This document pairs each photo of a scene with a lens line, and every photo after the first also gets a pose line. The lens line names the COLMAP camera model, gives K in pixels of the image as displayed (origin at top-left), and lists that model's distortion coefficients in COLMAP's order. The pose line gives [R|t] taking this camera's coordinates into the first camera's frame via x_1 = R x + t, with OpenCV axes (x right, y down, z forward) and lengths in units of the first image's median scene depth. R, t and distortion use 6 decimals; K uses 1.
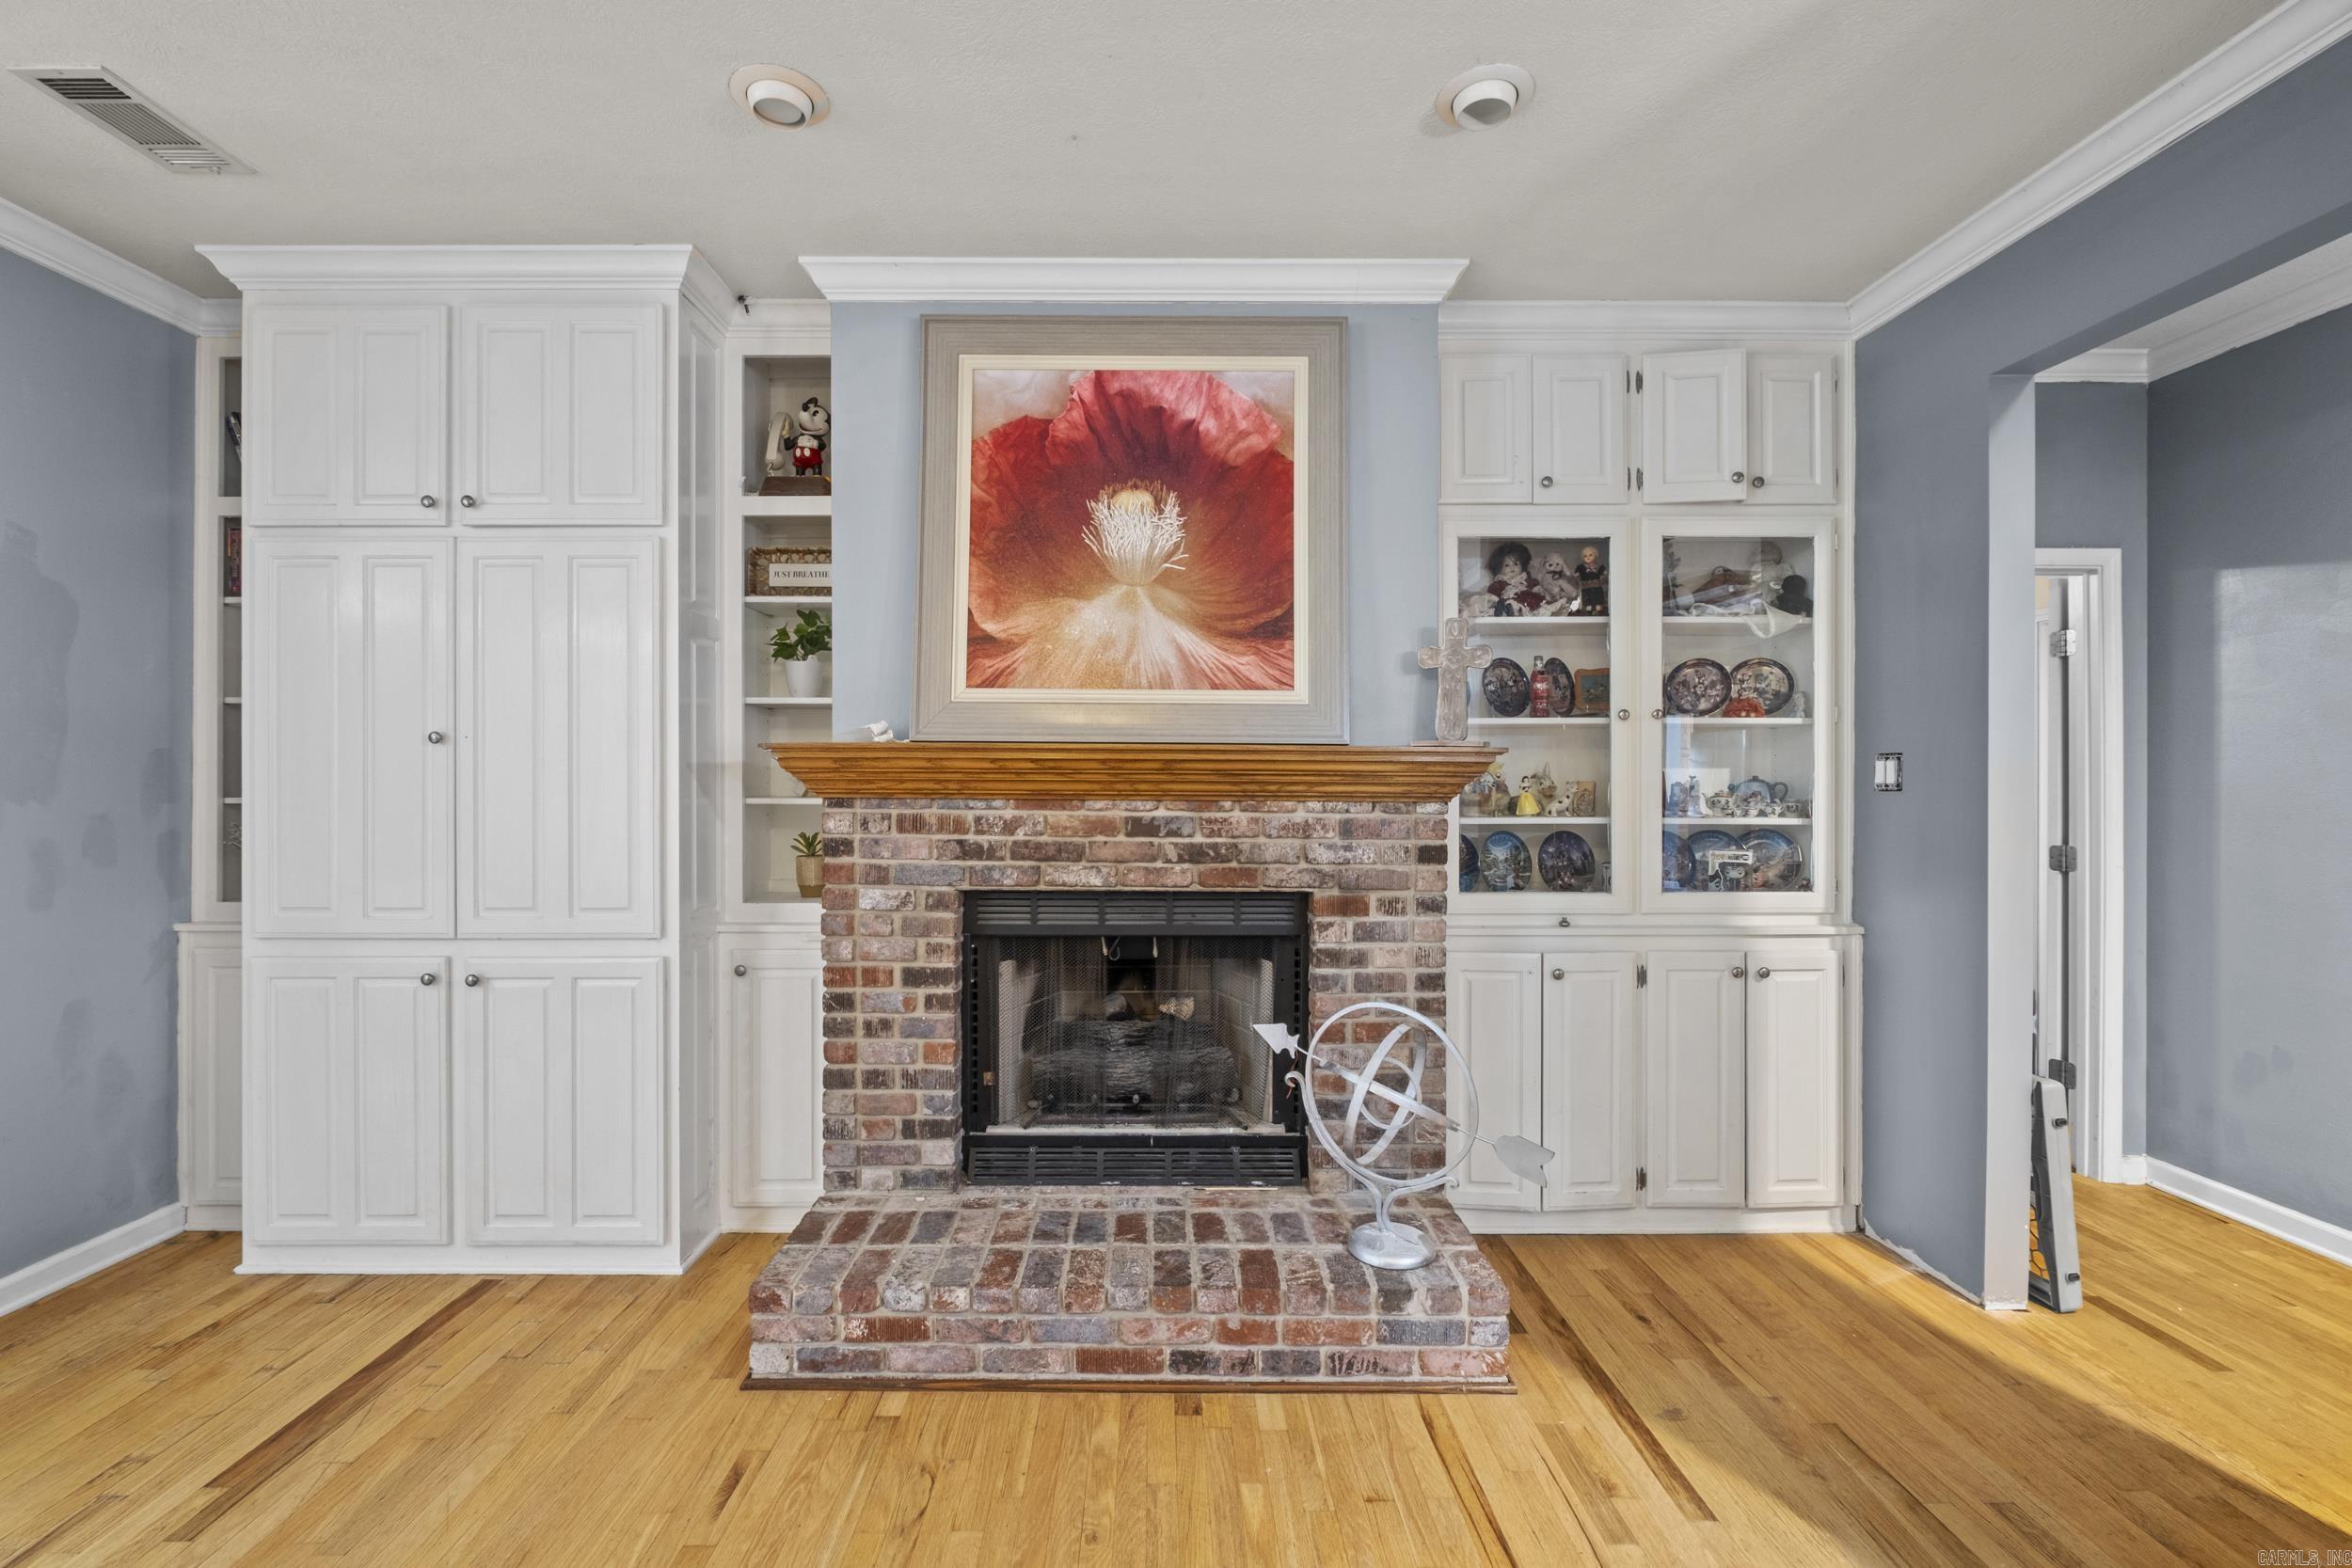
lens RADIAL K [[1001.2, 0, 1156.3], [0, 1001.2, 781.8], [0, 0, 1]] dist [-0.015264, 0.000194]
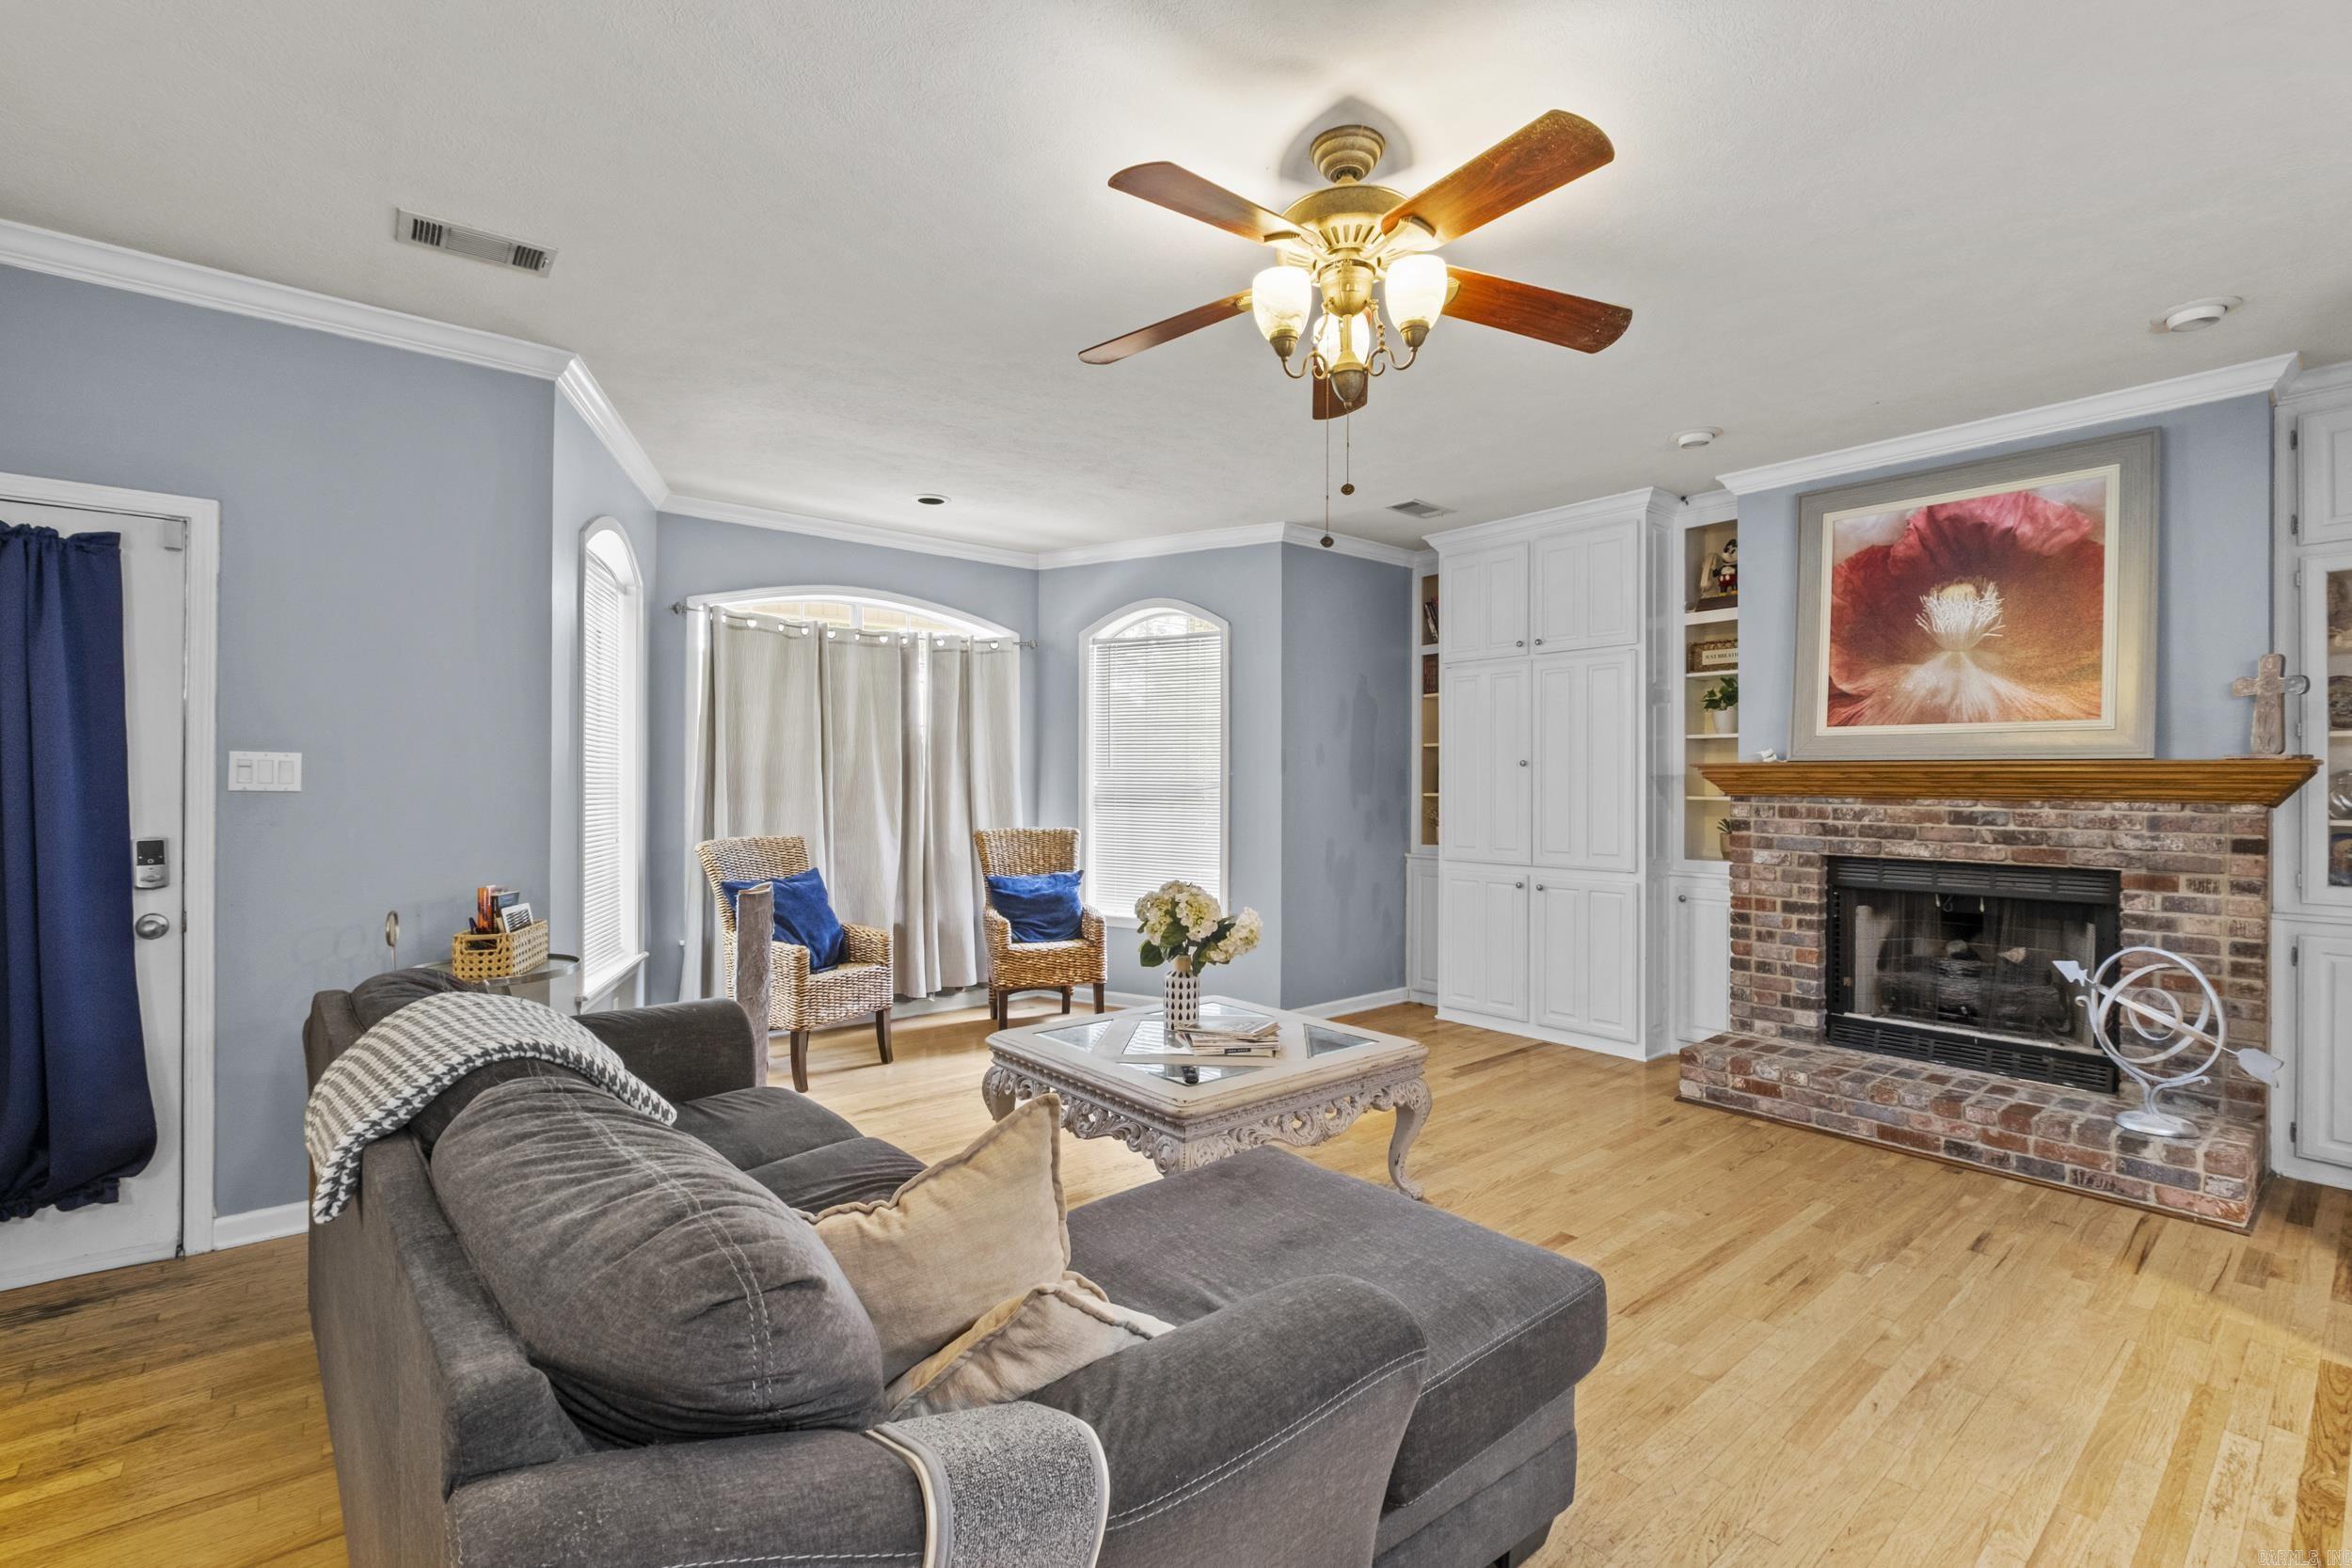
lens RADIAL K [[1053.5, 0, 1170.9], [0, 1053.5, 783.4], [0, 0, 1]] dist [0.000516, -0.000156]
pose [[0.640486, 0.000907, -0.767969, 0.422628], [-0.003612, 0.999992, -0.001831, 0.002062], [0.767961, 0.003947, 0.640484, -0.855650]]
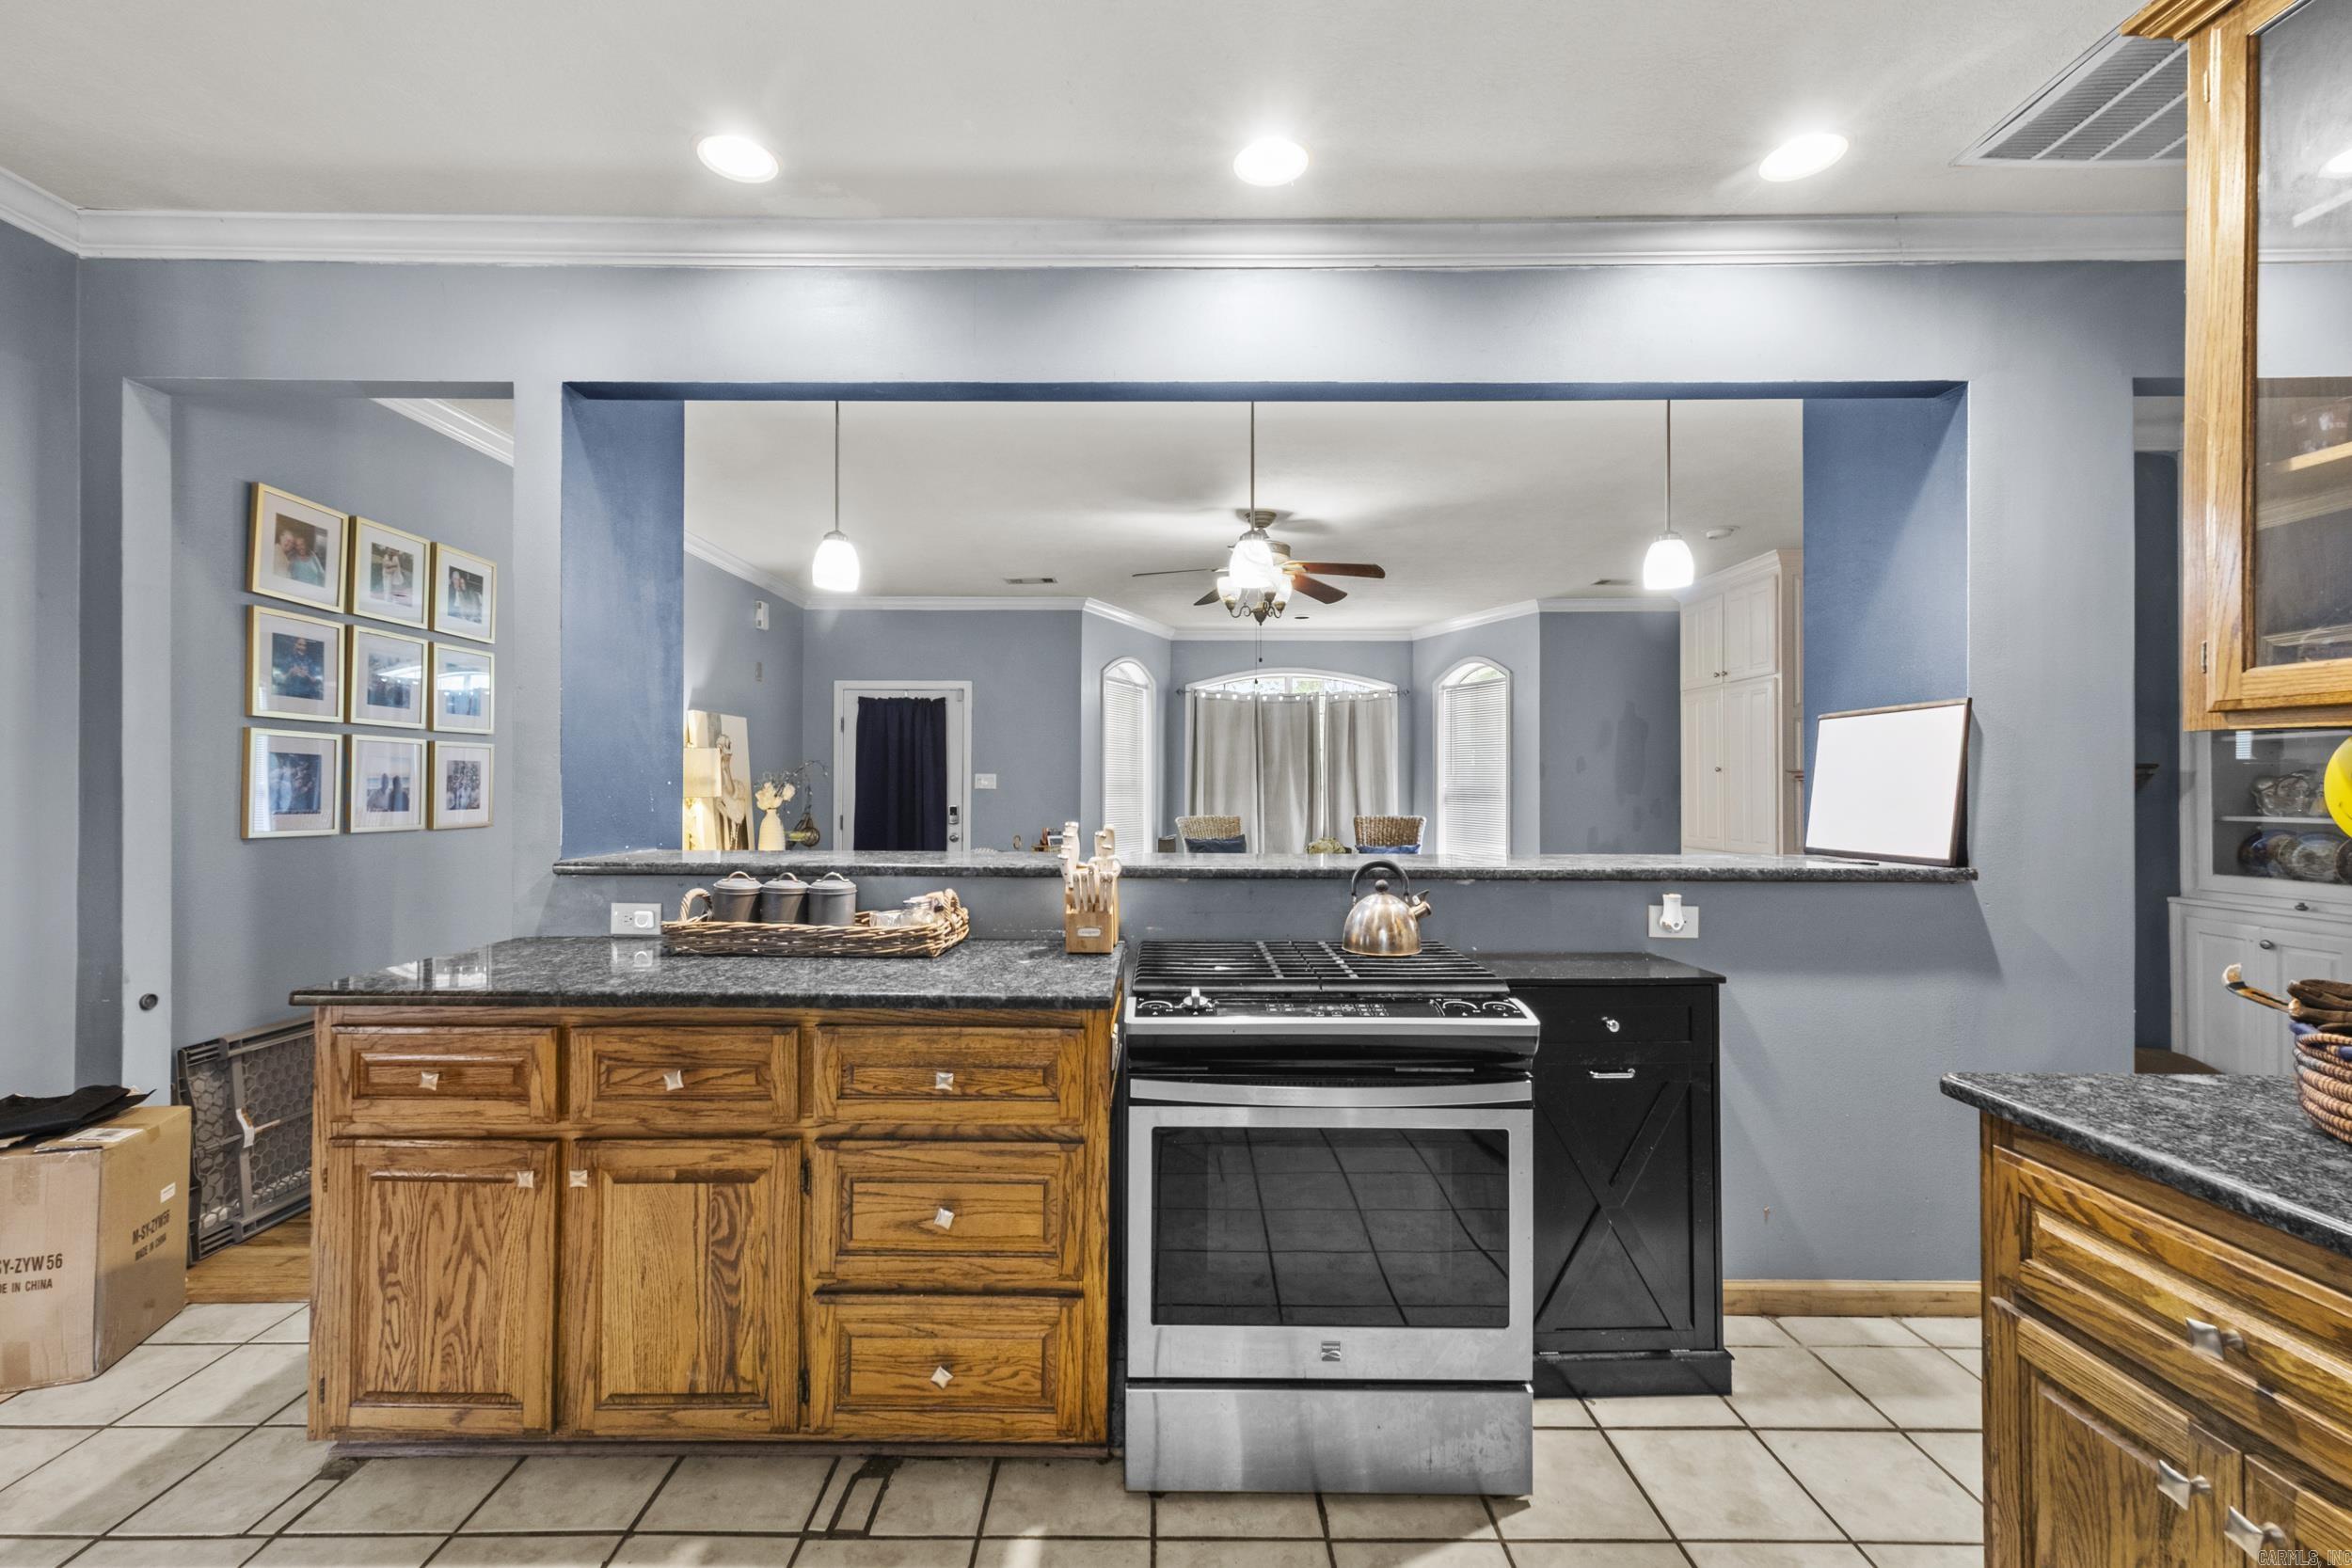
lens RADIAL K [[1007.9, 0, 1156.3], [0, 1007.9, 773.8], [0, 0, 1]] dist [0.002259, 0.000370]
pose [[-0.001725, -0.012024, -0.999926, 1.800340], [-0.003192, 0.999923, -0.012018, 0.001110], [0.999993, 0.003171, -0.001763, -0.381177]]
